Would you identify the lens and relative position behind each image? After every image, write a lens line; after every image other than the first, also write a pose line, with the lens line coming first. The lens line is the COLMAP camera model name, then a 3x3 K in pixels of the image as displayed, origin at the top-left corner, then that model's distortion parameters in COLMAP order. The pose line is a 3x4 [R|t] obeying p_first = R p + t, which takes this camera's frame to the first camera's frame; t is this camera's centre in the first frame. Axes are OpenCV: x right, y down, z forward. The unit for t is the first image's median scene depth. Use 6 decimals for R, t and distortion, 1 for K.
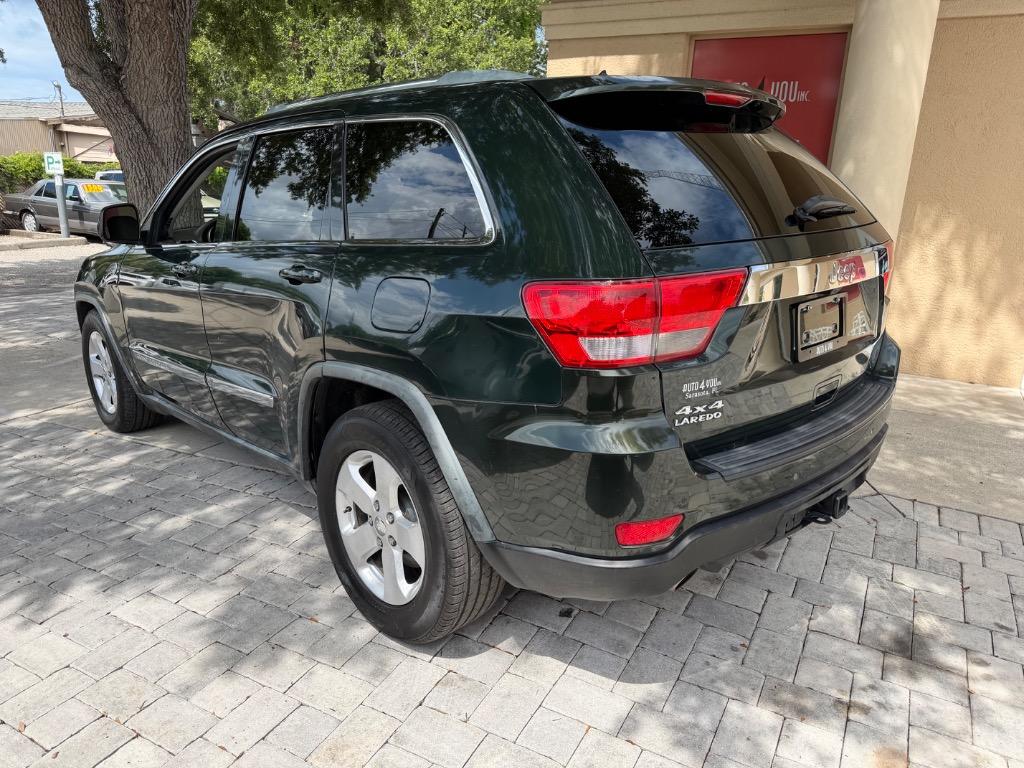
lens RADIAL K [[721.8, 0, 512.0], [0, 721.8, 384.0], [0, 0, 1]] dist [0.004583, -0.002220]
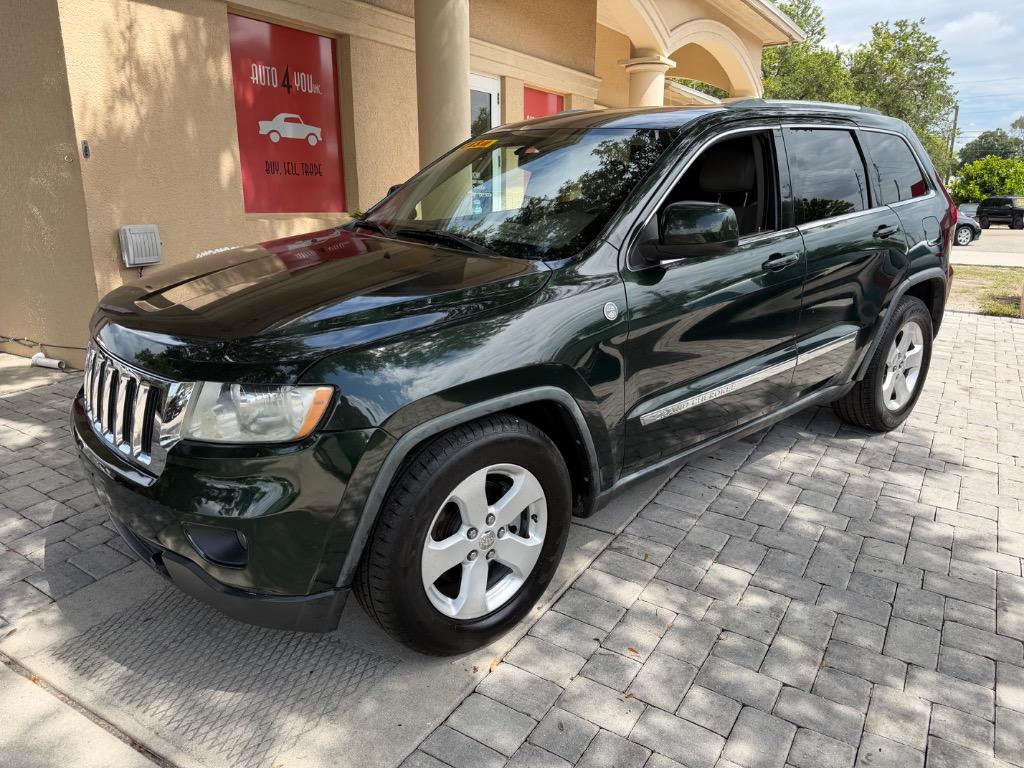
lens RADIAL K [[721.8, 0, 512.0], [0, 721.8, 384.0], [0, 0, 1]] dist [0.004583, -0.002220]
pose [[0.059779, -0.281983, 0.957555, -1.235780], [0.266061, 0.929070, 0.256985, -0.295072], [-0.962101, 0.239406, 0.130564, 1.079270]]
